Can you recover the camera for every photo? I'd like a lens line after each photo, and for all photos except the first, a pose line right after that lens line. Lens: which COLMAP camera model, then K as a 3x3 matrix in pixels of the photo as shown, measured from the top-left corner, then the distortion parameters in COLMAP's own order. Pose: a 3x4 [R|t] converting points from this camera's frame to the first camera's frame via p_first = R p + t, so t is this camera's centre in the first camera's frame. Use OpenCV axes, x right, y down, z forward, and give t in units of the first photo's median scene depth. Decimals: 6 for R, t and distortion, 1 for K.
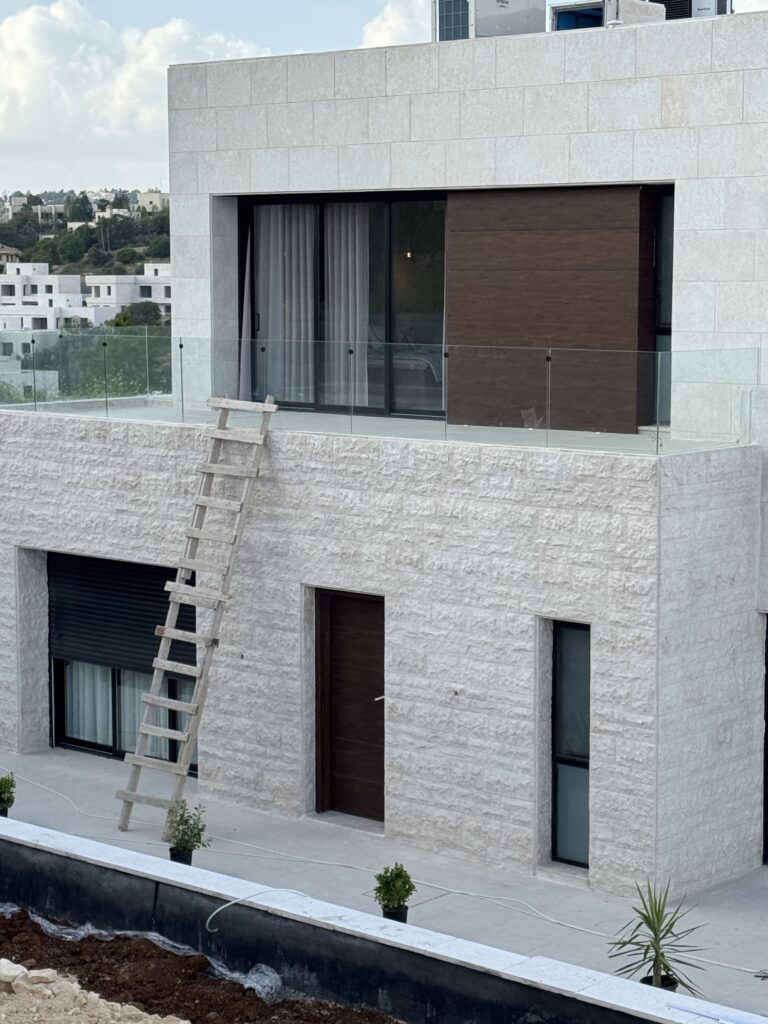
lens RADIAL K [[2154.2, 0, 381.2], [0, 2154.2, 516.3], [0, 0, 1]] dist [0.429864, 0.000000]
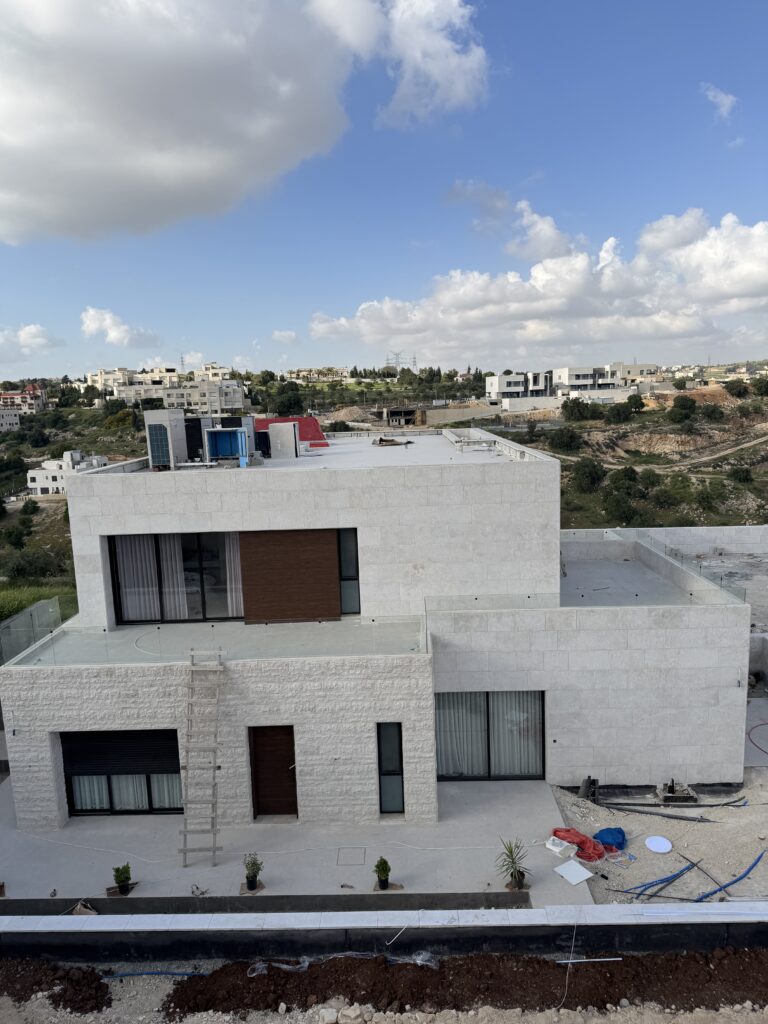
lens RADIAL K [[720.9, 0, 383.9], [0, 720.9, 511.1], [0, 0, 1]] dist [0.028951, -0.014420]
pose [[0.764472, -0.124770, 0.632467, -0.384107], [0.111141, 0.991910, 0.061342, -0.226242], [-0.635004, 0.023399, 0.772154, 0.337846]]
